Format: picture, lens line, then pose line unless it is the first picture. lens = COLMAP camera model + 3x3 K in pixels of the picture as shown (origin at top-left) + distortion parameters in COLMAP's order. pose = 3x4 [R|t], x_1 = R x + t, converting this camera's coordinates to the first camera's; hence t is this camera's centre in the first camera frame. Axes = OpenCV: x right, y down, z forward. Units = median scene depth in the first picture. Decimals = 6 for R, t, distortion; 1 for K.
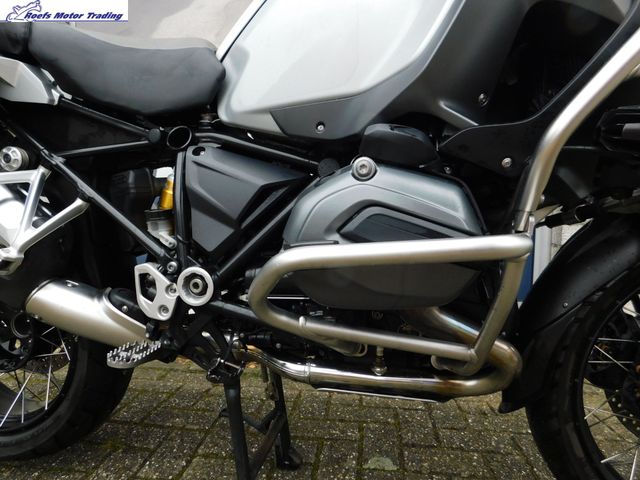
lens RADIAL K [[423.3, 0, 320.5], [0, 423.3, 243.0], [0, 0, 1]] dist [-0.059247, 0.043772]
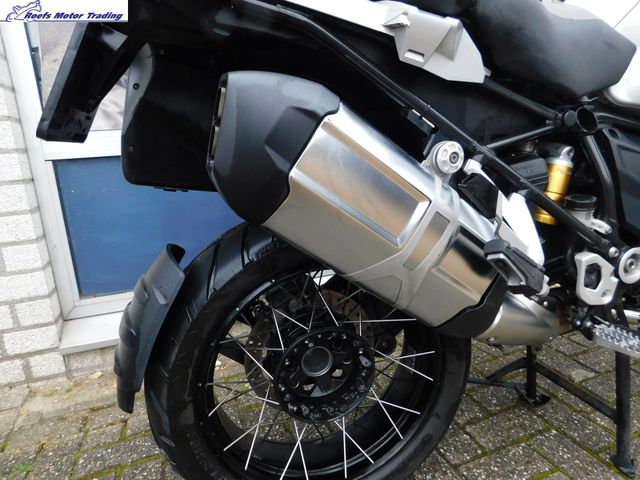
lens RADIAL K [[423.3, 0, 320.5], [0, 423.3, 243.0], [0, 0, 1]] dist [-0.059247, 0.043772]
pose [[0.876594, -0.189963, 0.442151, -1.335334], [0.119693, 0.975984, 0.182015, -0.221066], [-0.466108, -0.106631, 0.878278, 0.414321]]
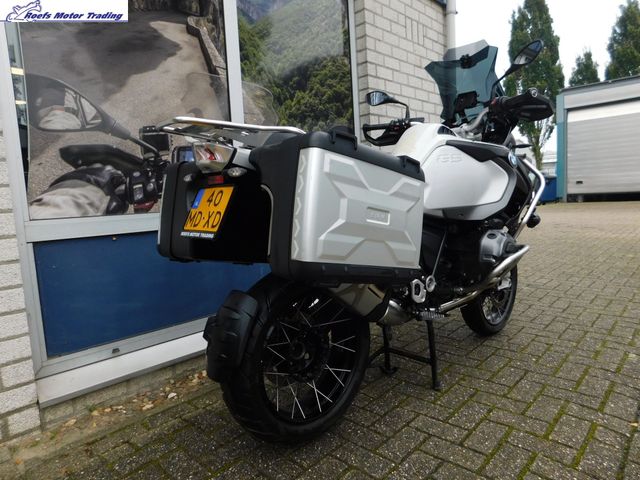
lens RADIAL K [[423.3, 0, 320.5], [0, 423.3, 243.0], [0, 0, 1]] dist [-0.059247, 0.043772]
pose [[0.573386, -0.145767, 0.806214, -2.342874], [0.123360, 0.988187, 0.090934, -0.384699], [-0.809945, 0.047314, 0.584594, 0.091774]]
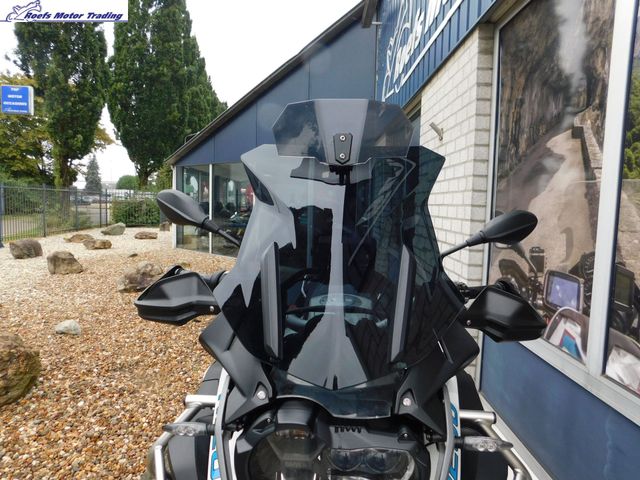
lens RADIAL K [[423.3, 0, 320.5], [0, 423.3, 243.0], [0, 0, 1]] dist [-0.059247, 0.043772]
pose [[0.137705, 0.074984, -0.987631, 1.519256], [-0.078964, 0.994788, 0.064517, -1.059229], [0.987321, 0.069103, 0.142908, 0.694232]]
